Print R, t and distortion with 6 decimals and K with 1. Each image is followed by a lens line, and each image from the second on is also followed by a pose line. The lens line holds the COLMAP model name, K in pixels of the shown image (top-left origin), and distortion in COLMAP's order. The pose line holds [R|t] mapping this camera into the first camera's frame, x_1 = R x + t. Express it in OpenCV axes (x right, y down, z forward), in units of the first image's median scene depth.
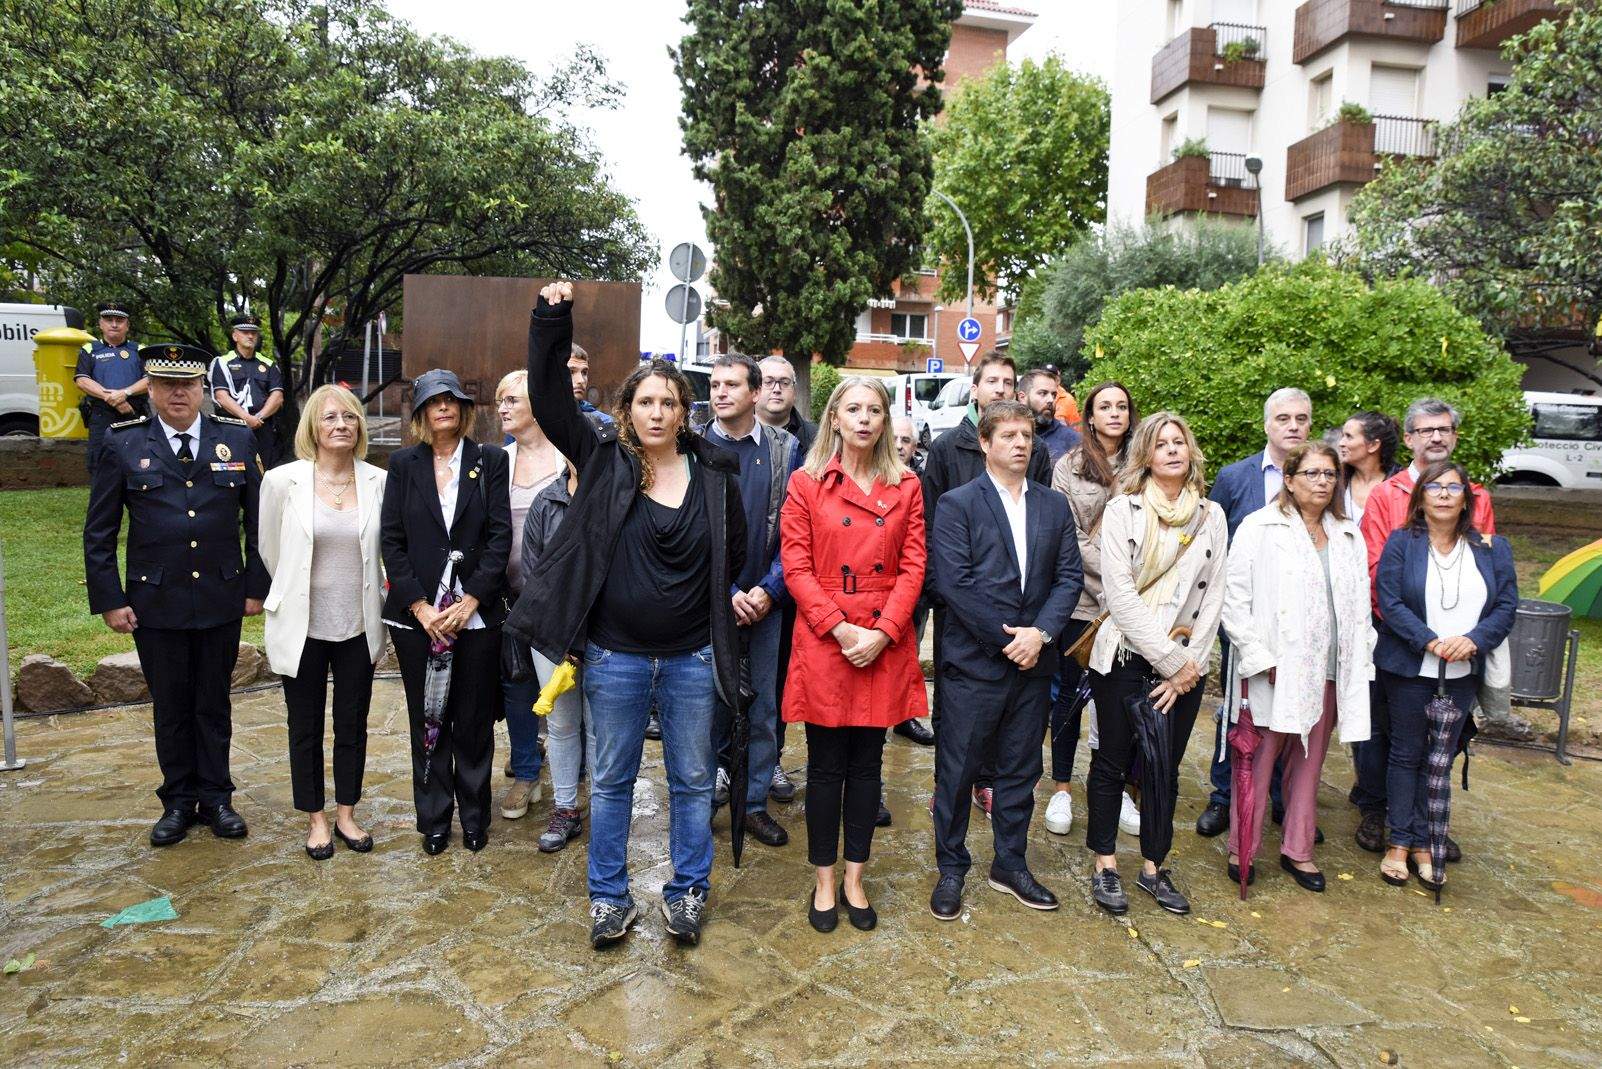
lens RADIAL K [[1109.5, 0, 801.0], [0, 1109.5, 534.5], [0, 0, 1]] dist [-0.127236, 0.098738]
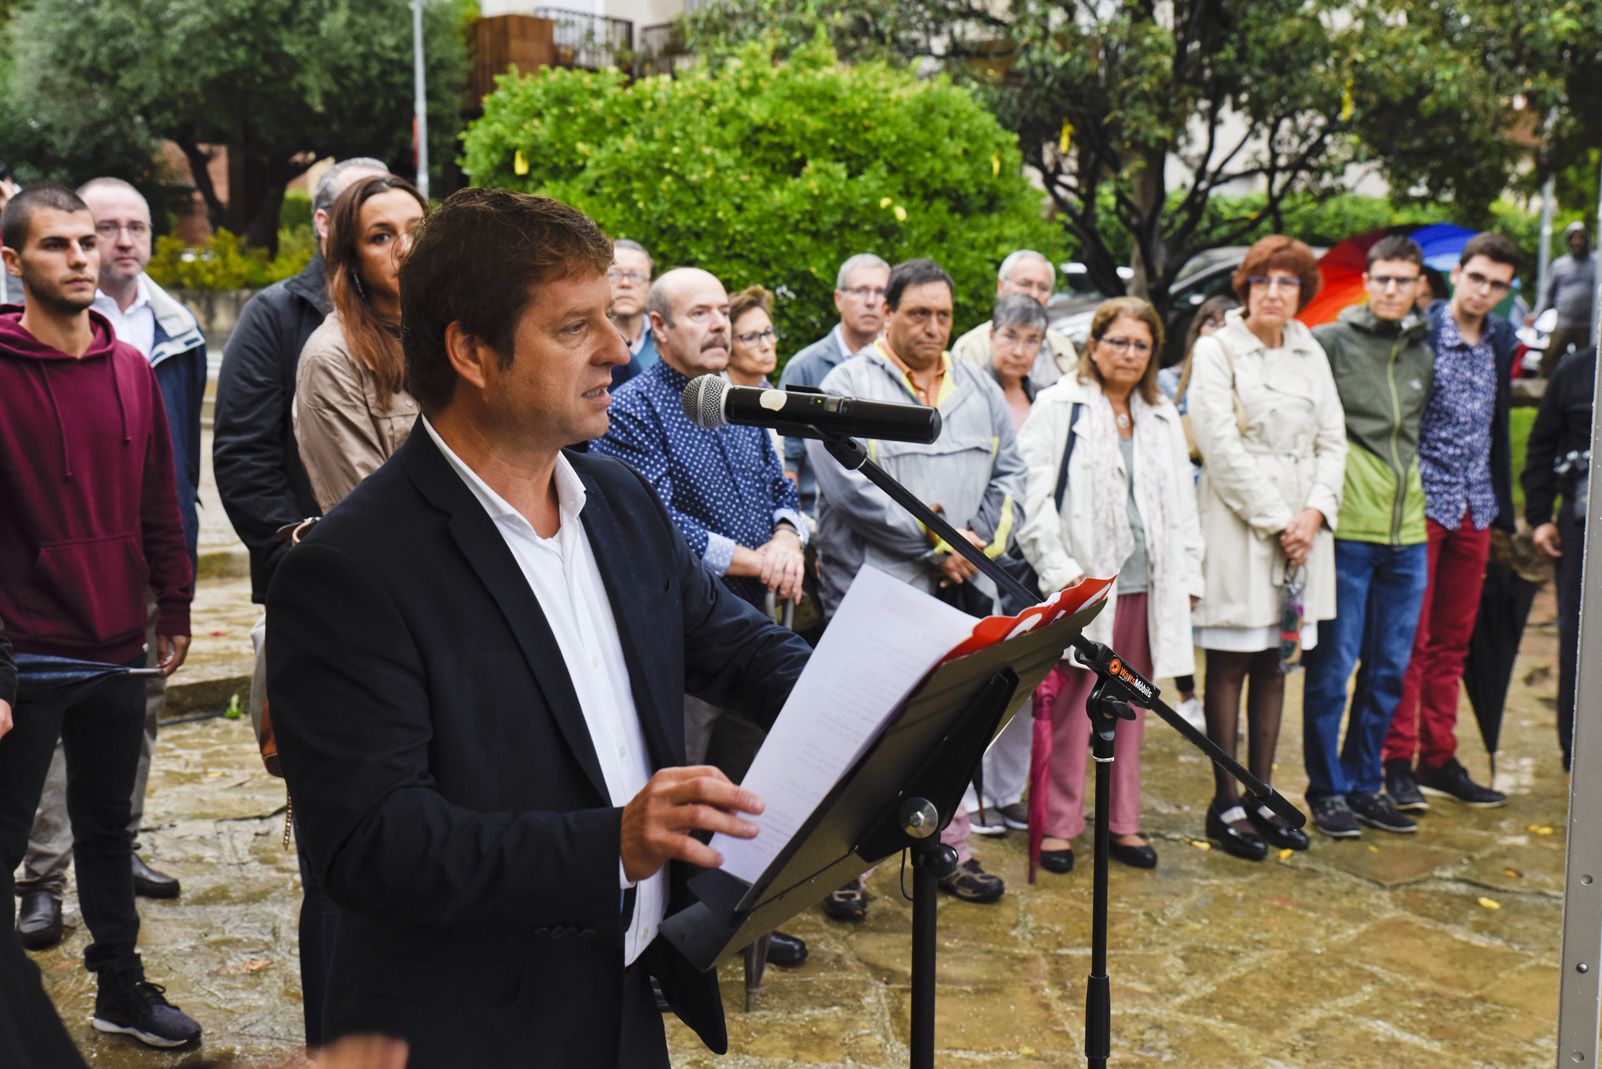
lens RADIAL K [[1958.6, 0, 801.0], [0, 1958.6, 534.5], [0, 0, 1]] dist [0.007878, 0.186792]
pose [[0.761243, -0.098900, 0.640881, -0.228012], [0.074553, 0.995096, 0.065008, -0.005305], [-0.644167, -0.001707, 0.764883, -0.007516]]
